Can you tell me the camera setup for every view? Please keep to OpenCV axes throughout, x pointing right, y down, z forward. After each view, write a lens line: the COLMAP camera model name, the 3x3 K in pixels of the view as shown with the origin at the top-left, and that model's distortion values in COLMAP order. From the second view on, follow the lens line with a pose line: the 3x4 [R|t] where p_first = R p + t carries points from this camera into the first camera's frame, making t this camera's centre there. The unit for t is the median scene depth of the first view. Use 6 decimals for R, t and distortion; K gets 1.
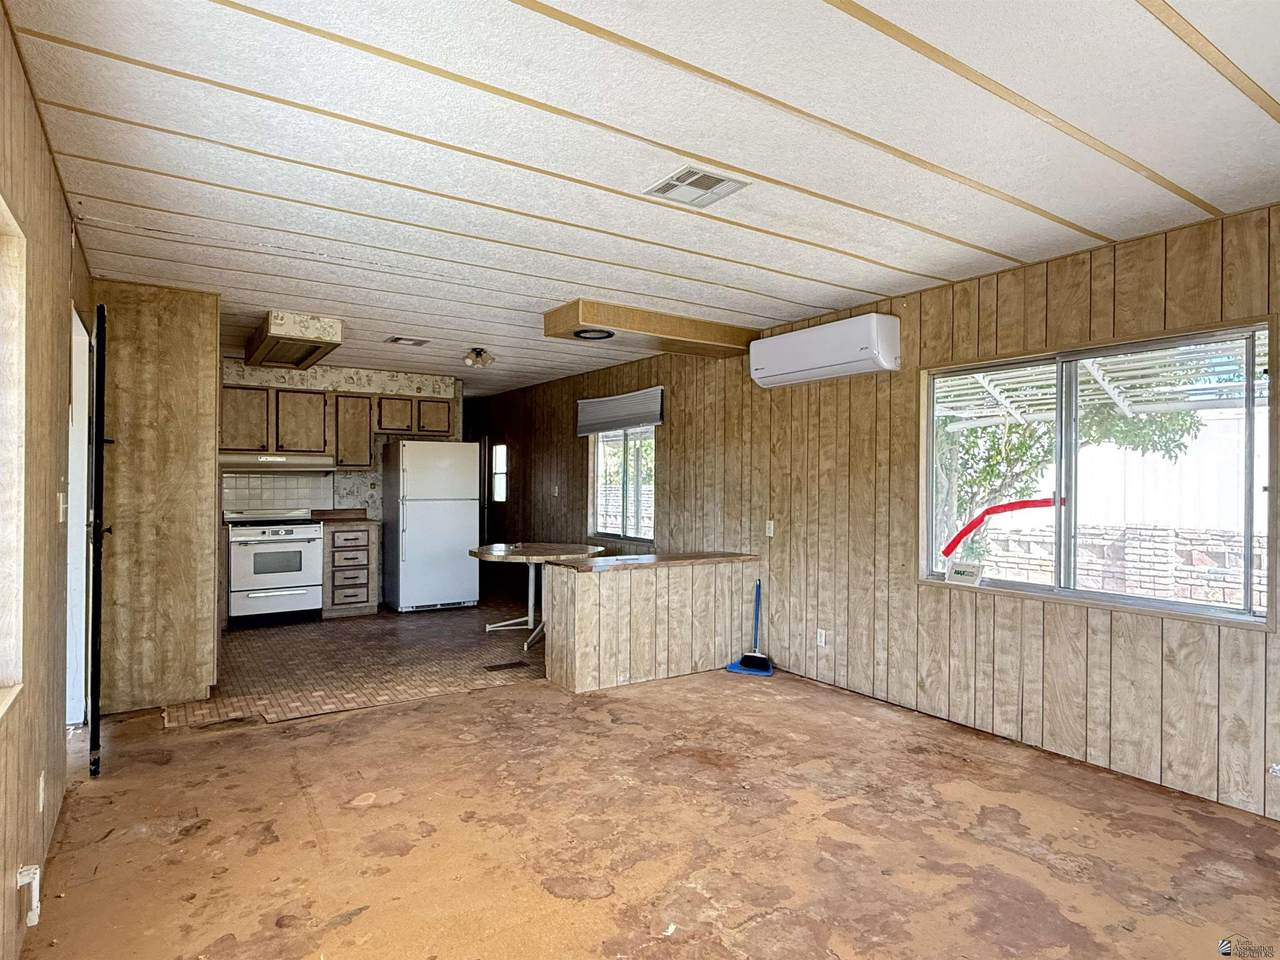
lens RADIAL K [[719.2, 0, 638.0], [0, 719.2, 480.2], [0, 0, 1]] dist [0.001111, 0.000697]
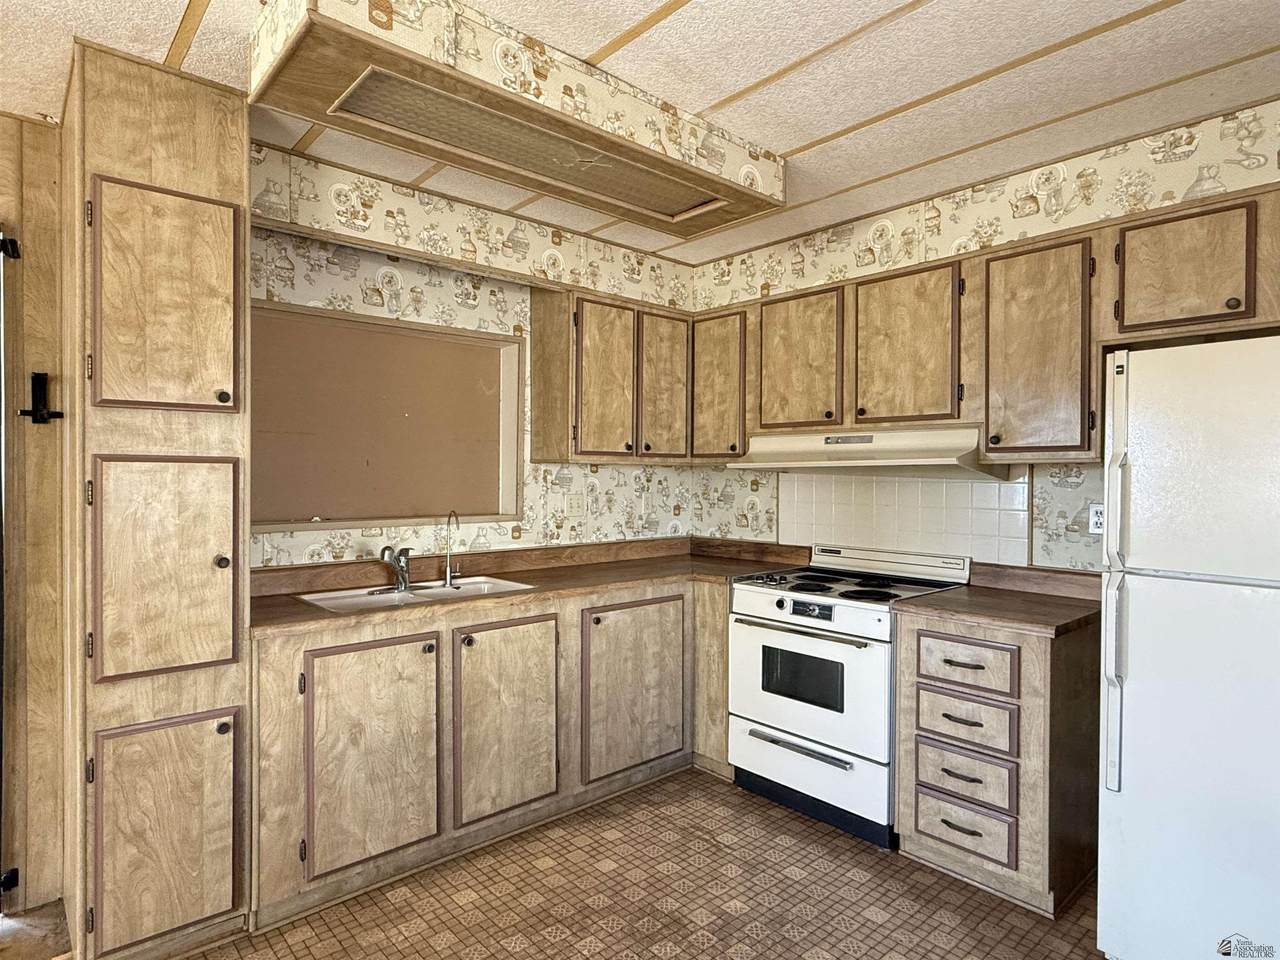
lens RADIAL K [[719.2, 0, 639.3], [0, 719.2, 479.4], [0, 0, 1]] dist [0.001111, 0.000697]
pose [[0.133446, 0.008247, -0.991022, -0.065290], [-0.005641, 0.999955, 0.007562, -0.006194], [0.991040, 0.004582, 0.133487, 0.654598]]
